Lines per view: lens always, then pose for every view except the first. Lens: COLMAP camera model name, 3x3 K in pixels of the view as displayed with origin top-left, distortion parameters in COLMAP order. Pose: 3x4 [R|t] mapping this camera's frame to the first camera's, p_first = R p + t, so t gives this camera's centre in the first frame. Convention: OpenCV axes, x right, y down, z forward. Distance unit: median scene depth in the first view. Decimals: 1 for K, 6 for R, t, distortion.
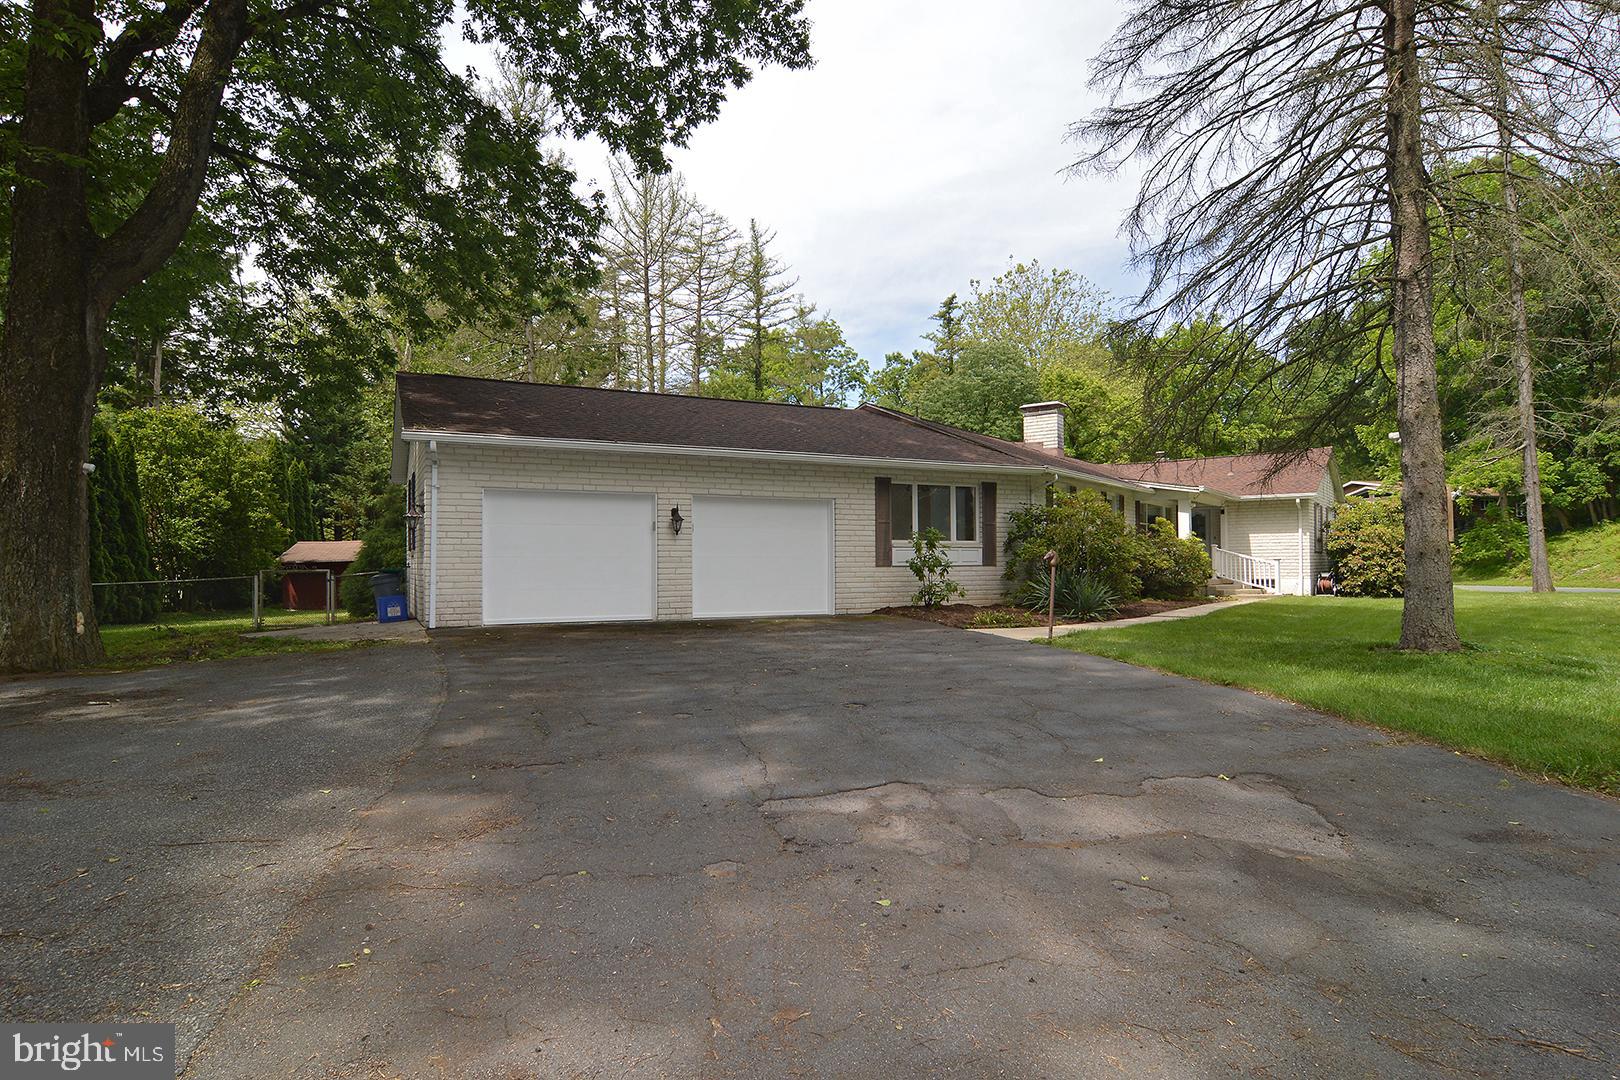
lens RADIAL K [[878.3, 0, 808.4], [0, 878.3, 543.5], [0, 0, 1]] dist [-0.011006, -0.005855]
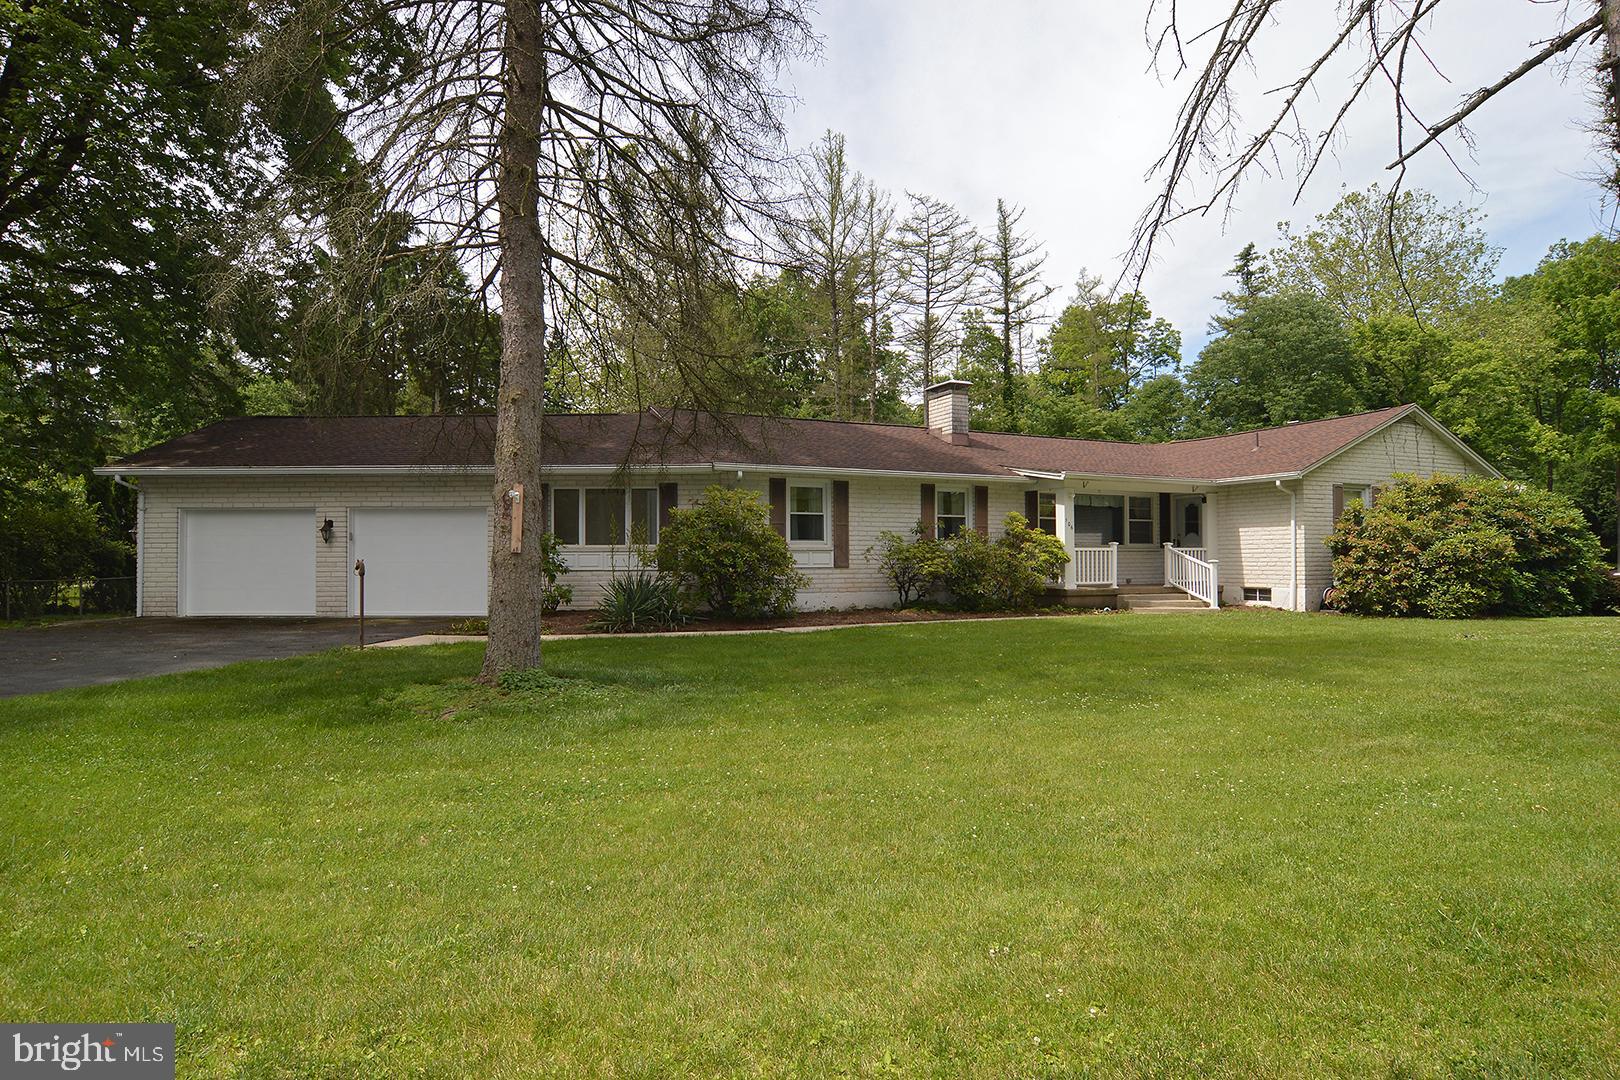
lens RADIAL K [[878.3, 0, 808.7], [0, 878.3, 541.8], [0, 0, 1]] dist [-0.011006, -0.005855]
pose [[0.889374, -0.007450, -0.457119, 0.533553], [0.009979, 0.999945, 0.003118, -0.005183], [0.457071, -0.007335, 0.889400, 0.153182]]
